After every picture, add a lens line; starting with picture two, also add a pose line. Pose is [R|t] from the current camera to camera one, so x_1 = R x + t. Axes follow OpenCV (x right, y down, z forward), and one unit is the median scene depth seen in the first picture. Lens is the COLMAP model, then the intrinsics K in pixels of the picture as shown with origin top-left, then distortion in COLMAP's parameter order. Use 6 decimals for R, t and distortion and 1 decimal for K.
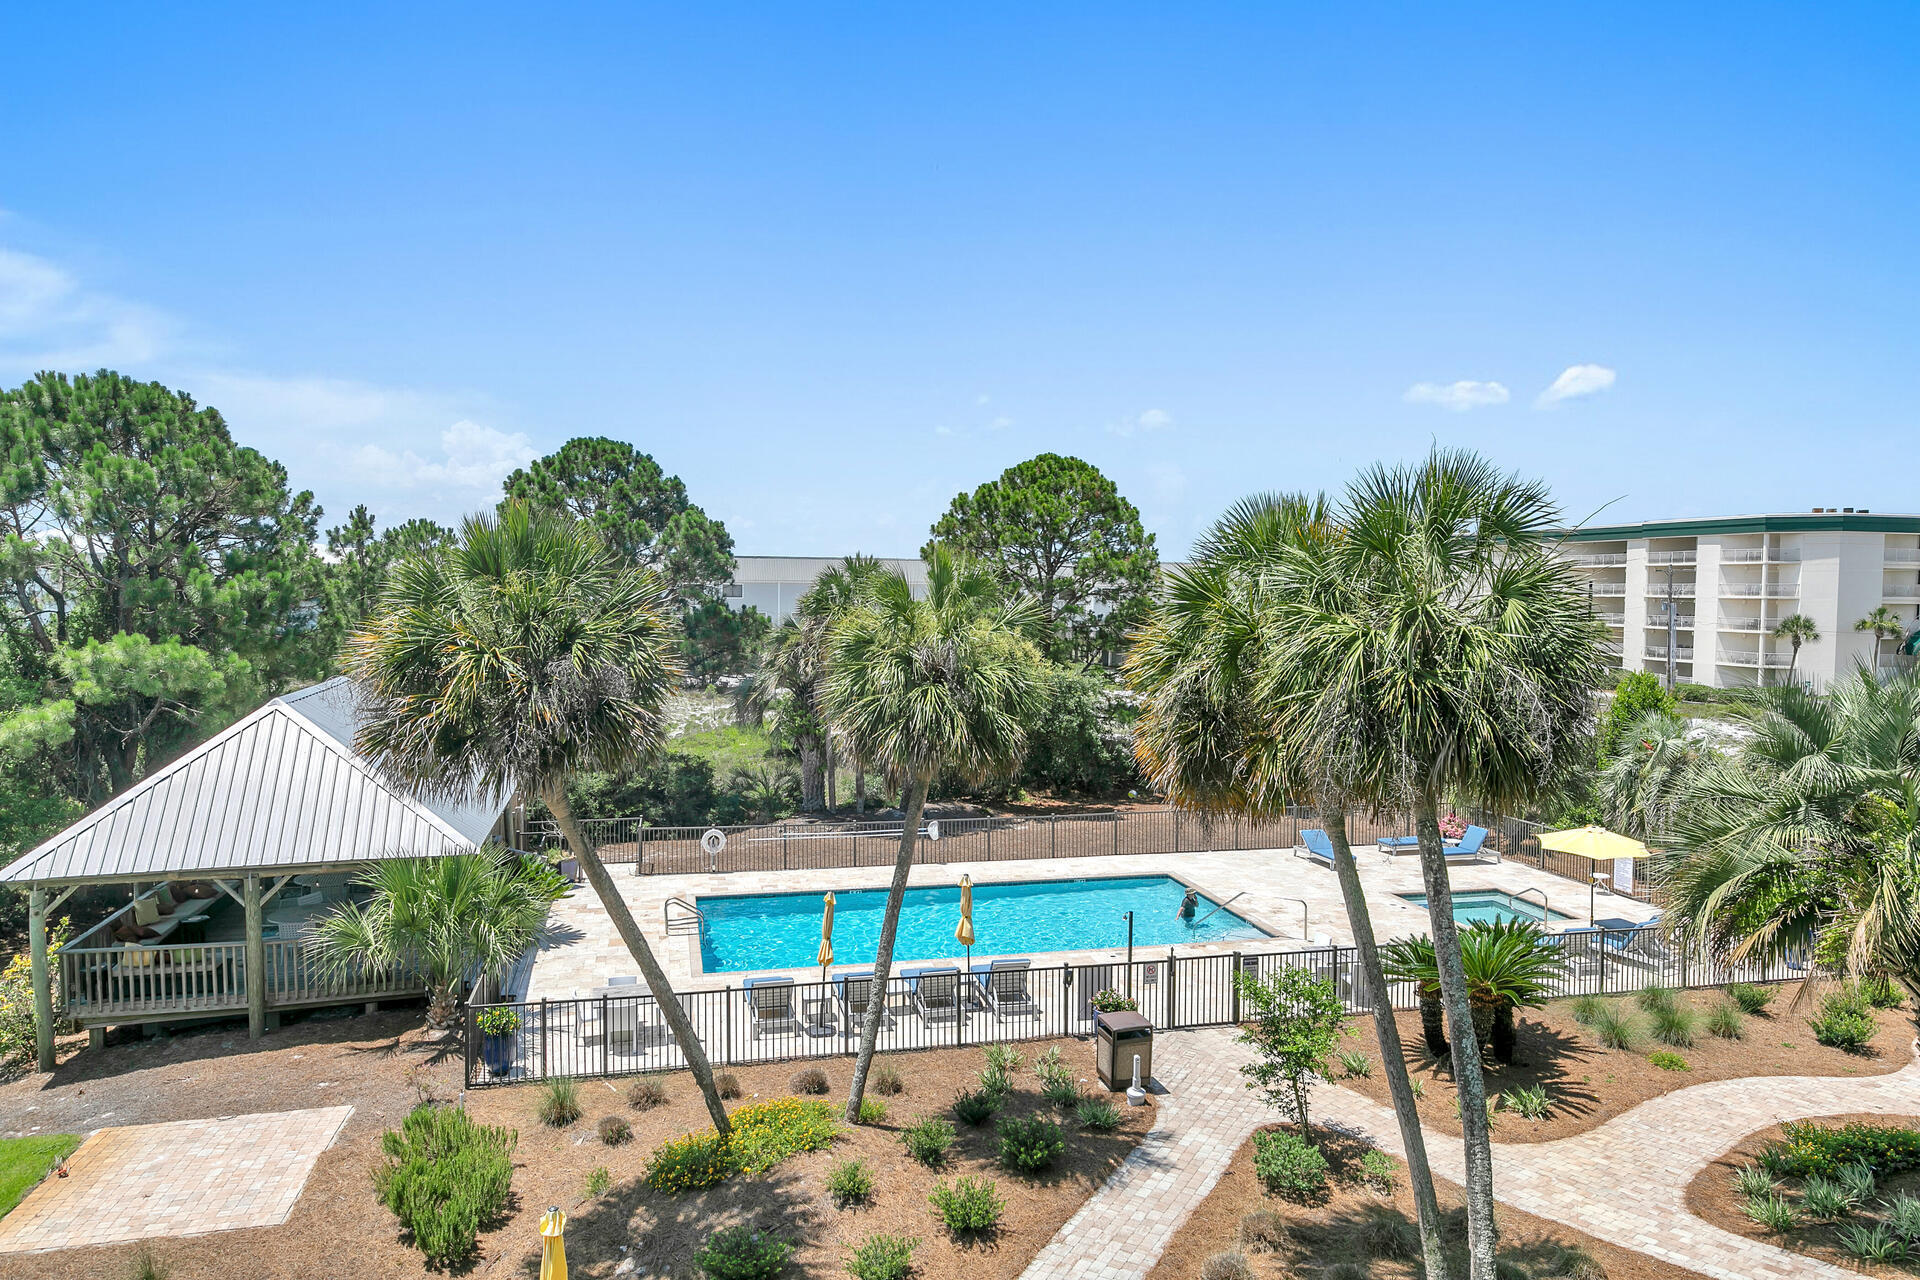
lens RADIAL K [[1238.4, 0, 963.9], [0, 1238.4, 655.2], [0, 0, 1]] dist [-0.001553, 0.004385]
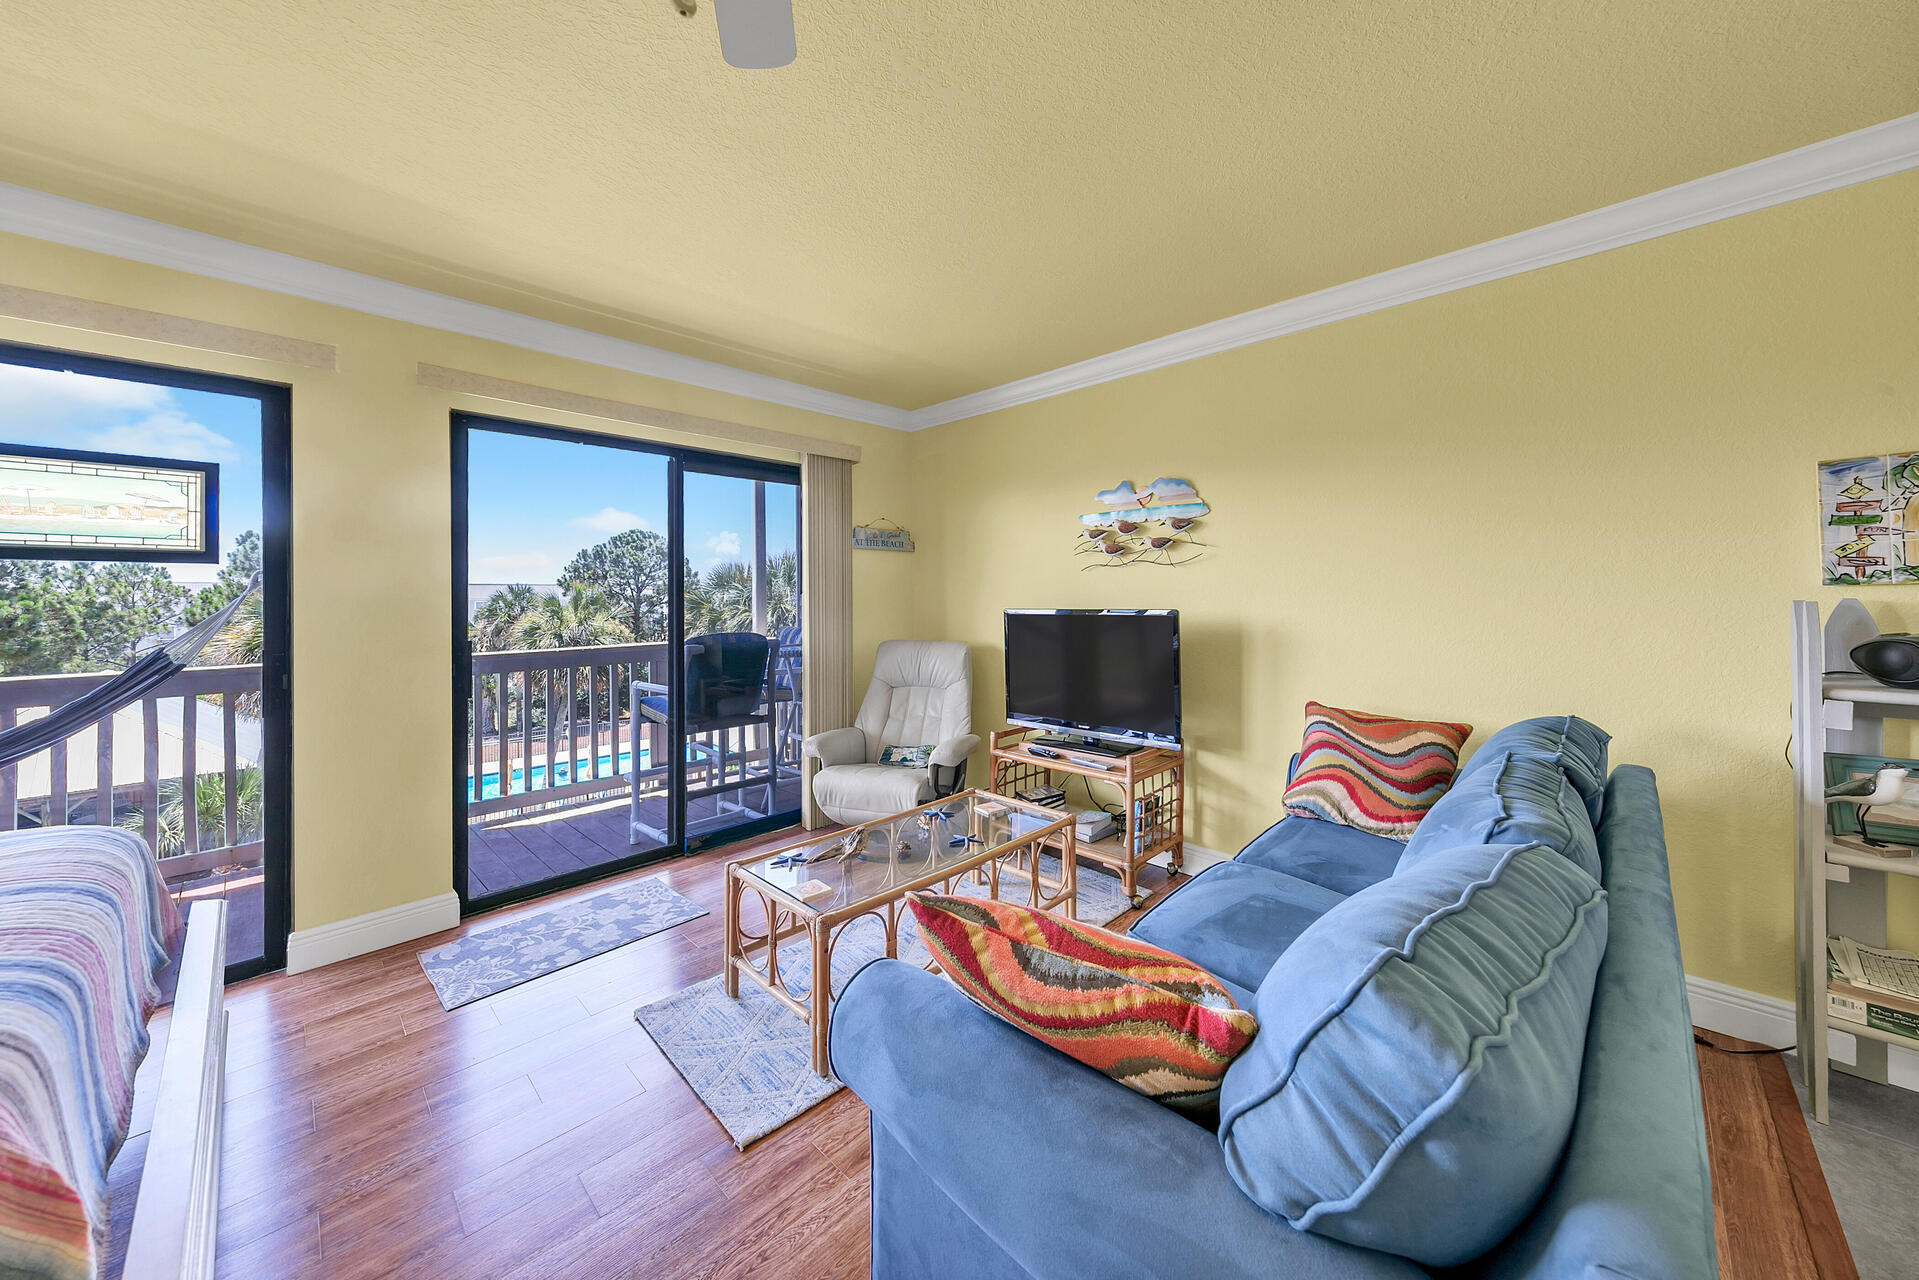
lens RADIAL K [[671.4, 0, 966.5], [0, 671.4, 587.3], [0, 0, 1]] dist [0.003093, -0.000152]
pose [[0.868370, -0.010854, 0.495798, -0.005094], [0.044942, 0.997369, -0.056880, 0.009221], [-0.493876, 0.071675, 0.866573, -0.191954]]
